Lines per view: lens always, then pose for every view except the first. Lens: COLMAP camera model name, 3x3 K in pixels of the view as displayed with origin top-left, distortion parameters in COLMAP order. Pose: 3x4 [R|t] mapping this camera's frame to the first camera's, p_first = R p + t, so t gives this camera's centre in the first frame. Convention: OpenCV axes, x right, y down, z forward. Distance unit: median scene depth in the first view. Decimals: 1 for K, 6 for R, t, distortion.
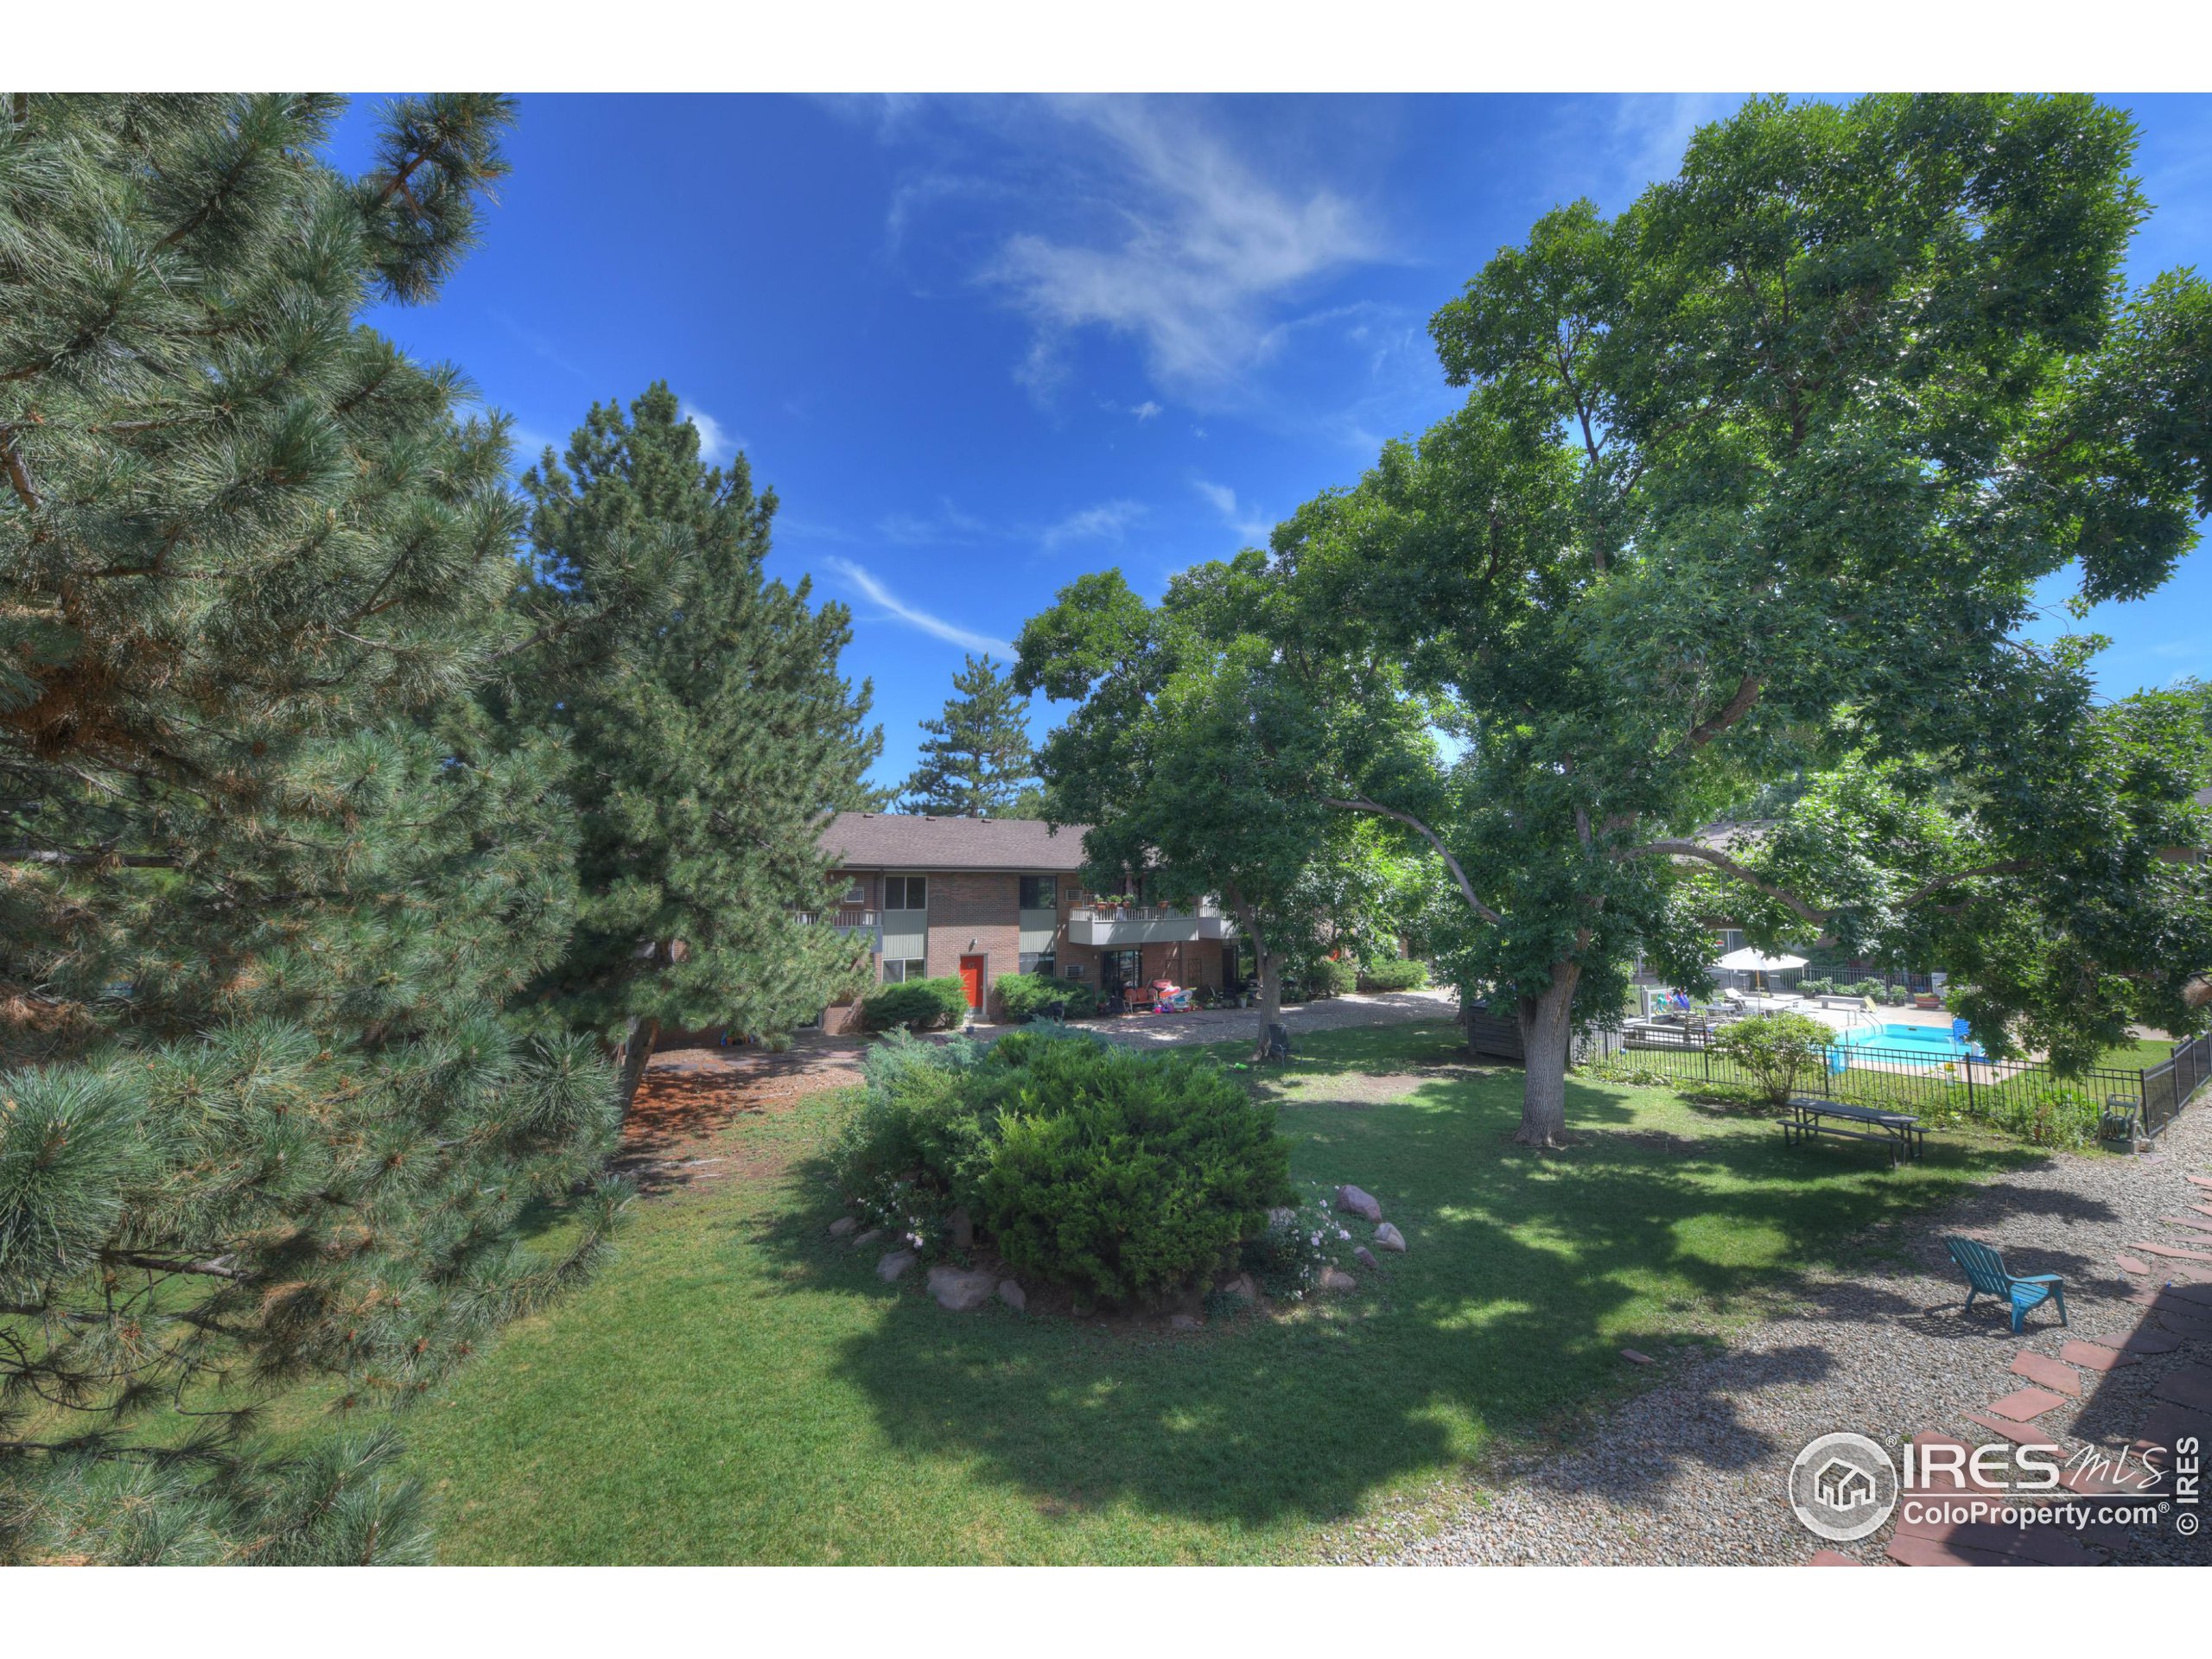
lens RADIAL K [[865.9, 0, 1150.1], [0, 865.9, 843.8], [0, 0, 1]] dist [-0.029198, -0.000241]
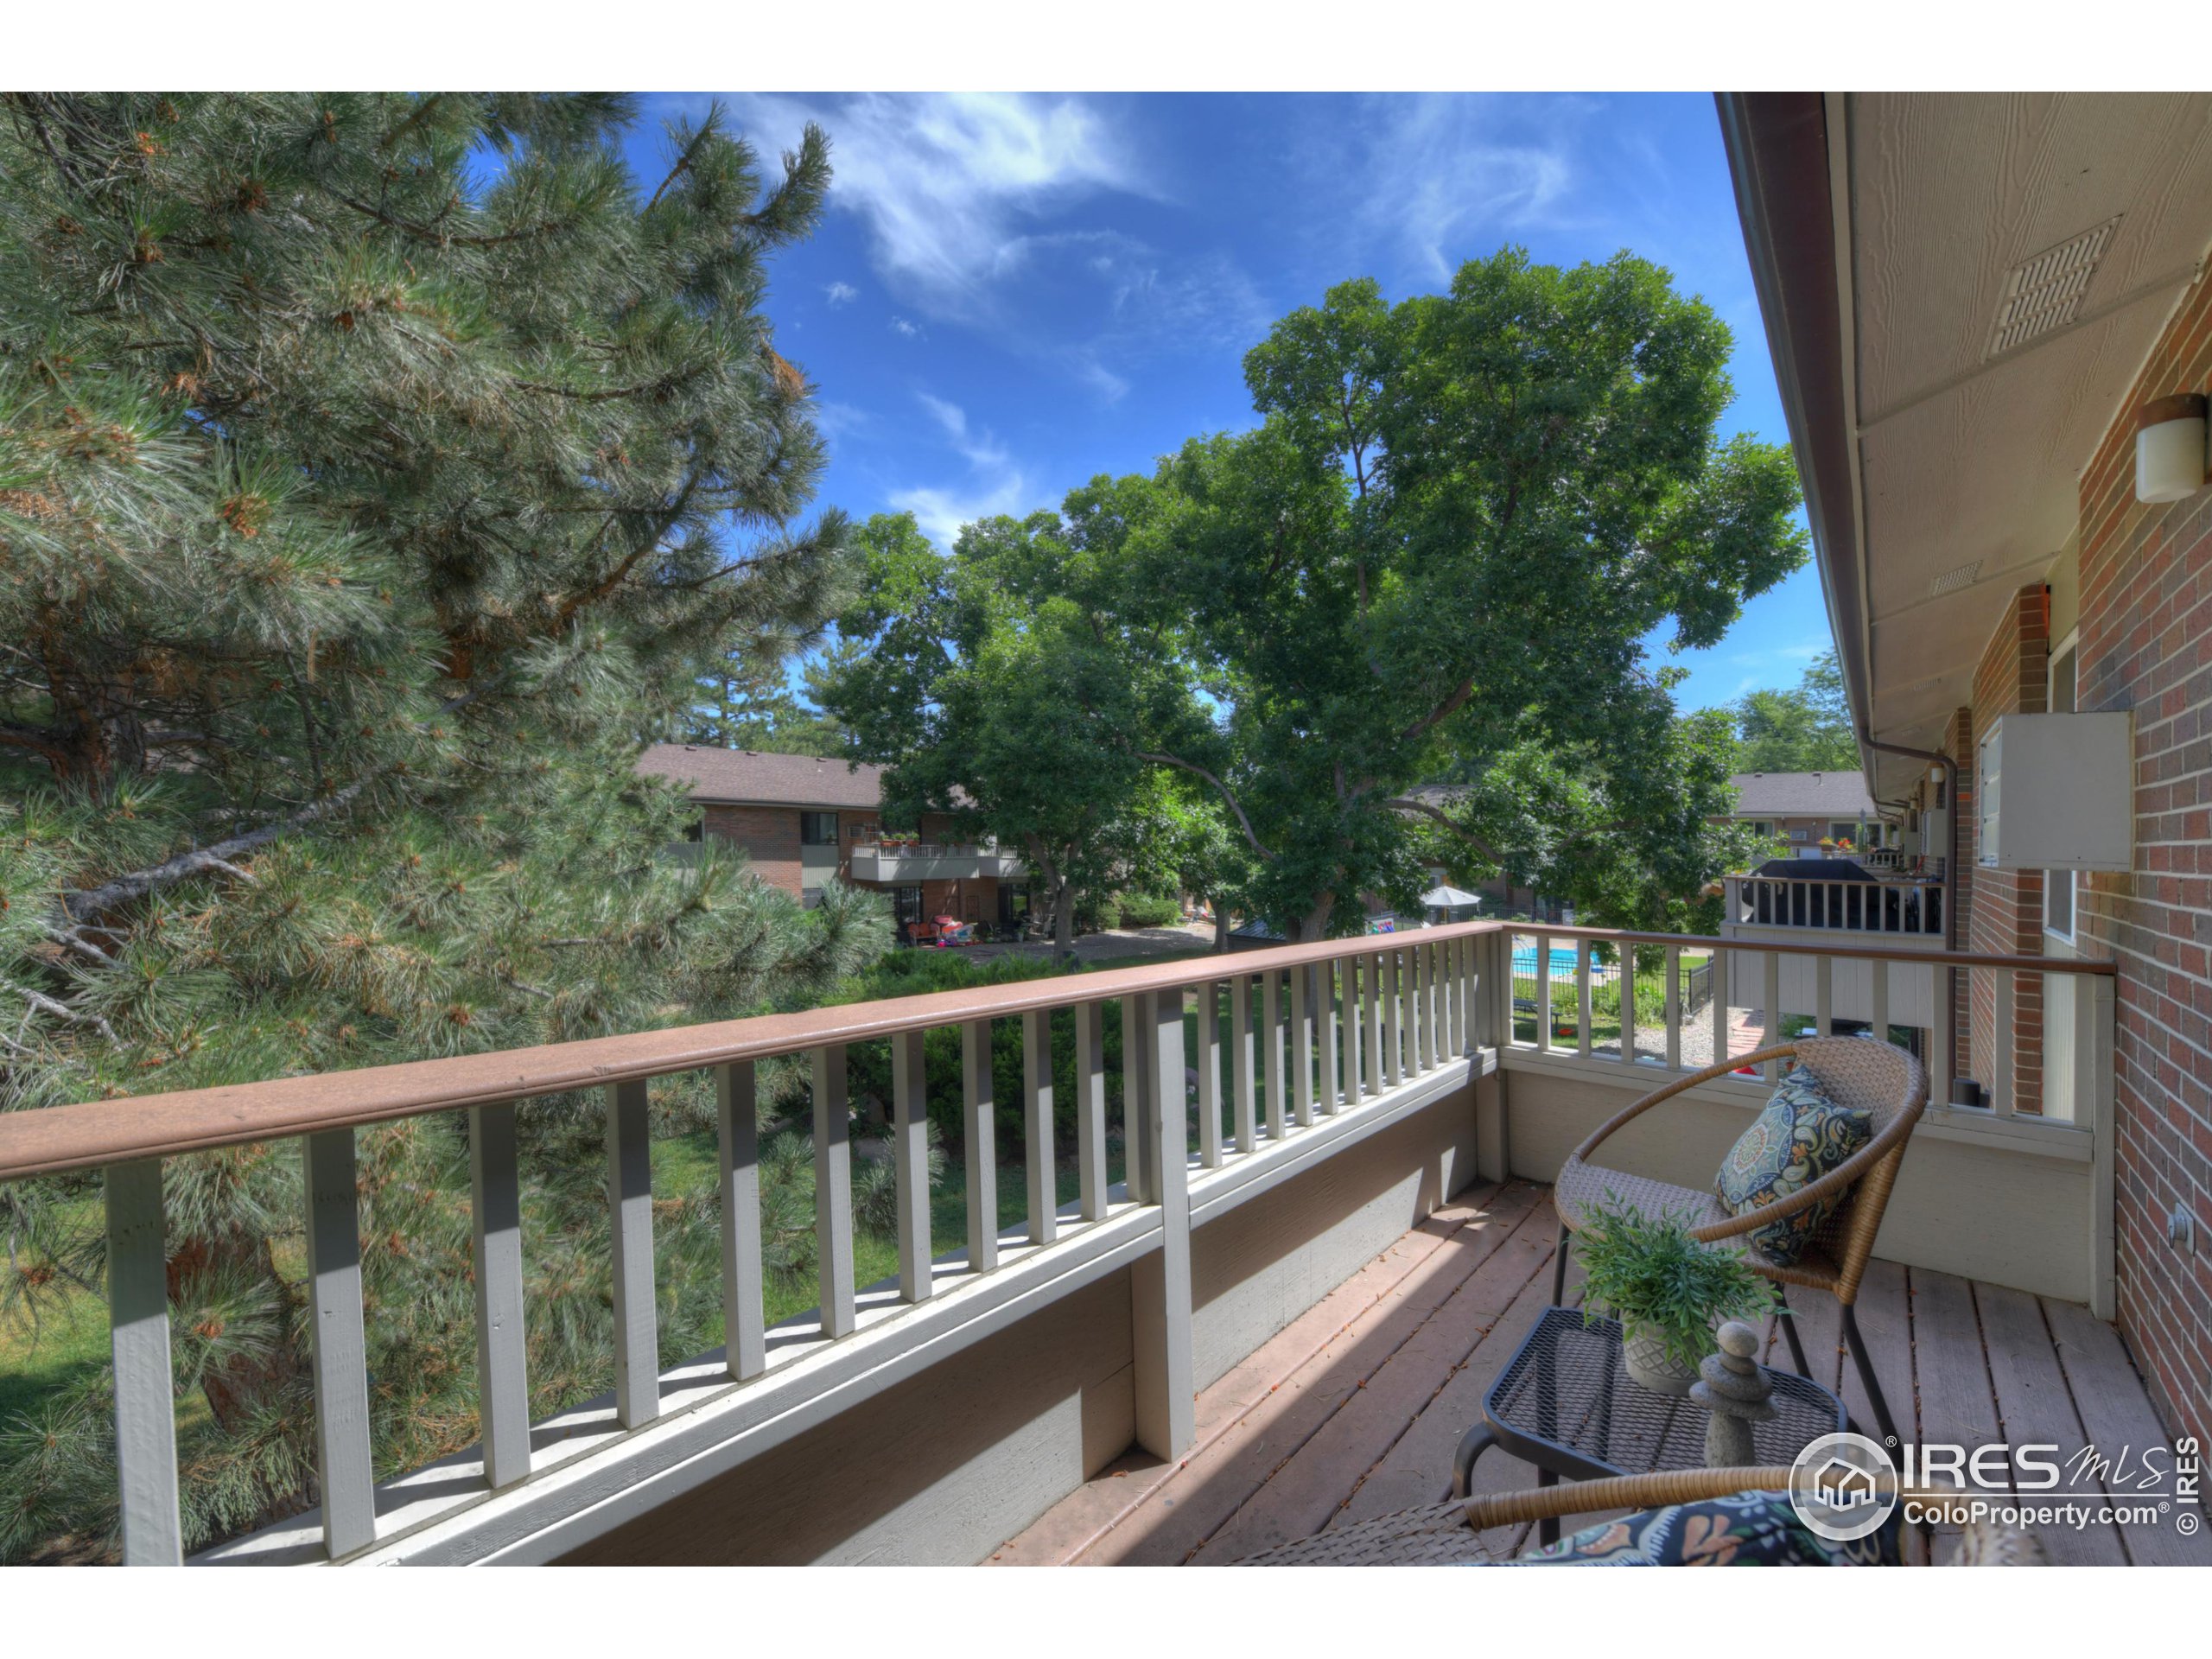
lens RADIAL K [[916.5, 0, 1102.4], [0, 916.5, 832.4], [0, 0, 1]] dist [-0.009594, -0.003397]
pose [[0.959611, 0.024890, 0.280226, -0.174391], [-0.038029, 0.998413, 0.041546, 0.006018], [-0.278747, -0.050525, 0.959035, -0.166137]]
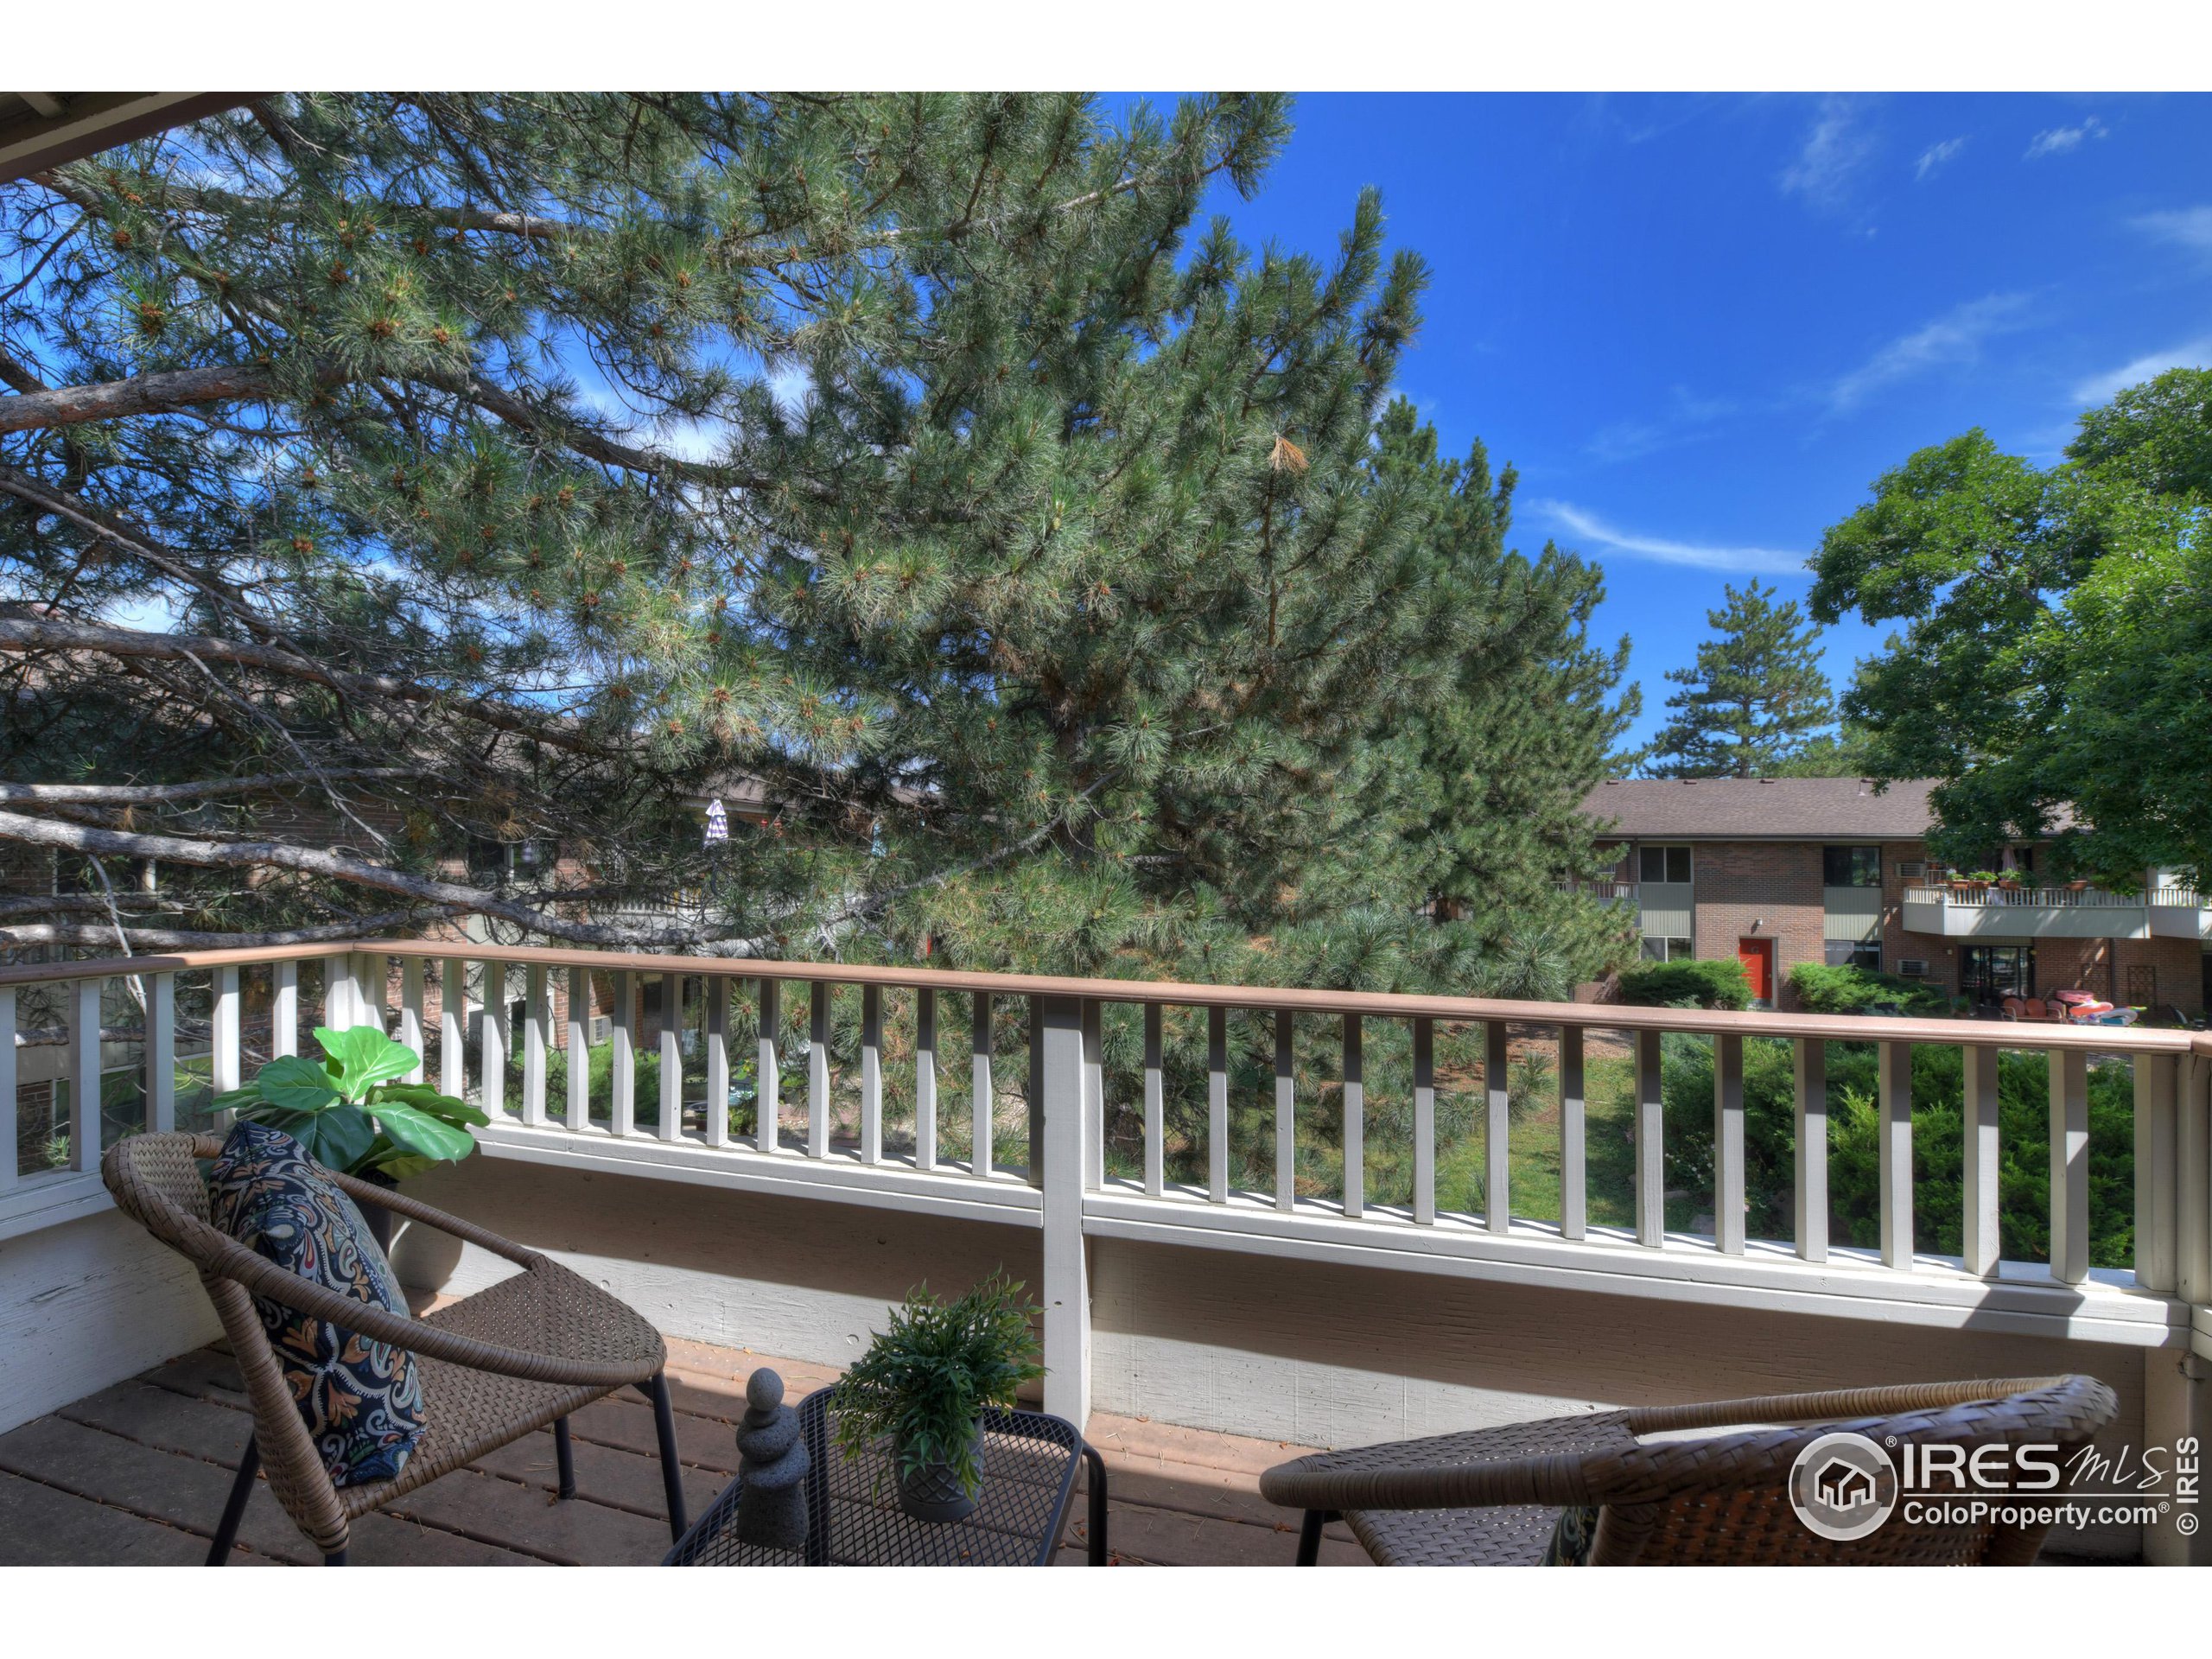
lens RADIAL K [[898.0, 0, 1060.8], [0, 898.0, 845.9], [0, 0, 1]] dist [-0.025615, -0.000260]
pose [[0.669790, -0.005612, -0.742529, -0.023619], [0.025979, 0.999536, 0.015879, 0.008140], [0.742096, -0.029926, 0.669626, -0.135557]]
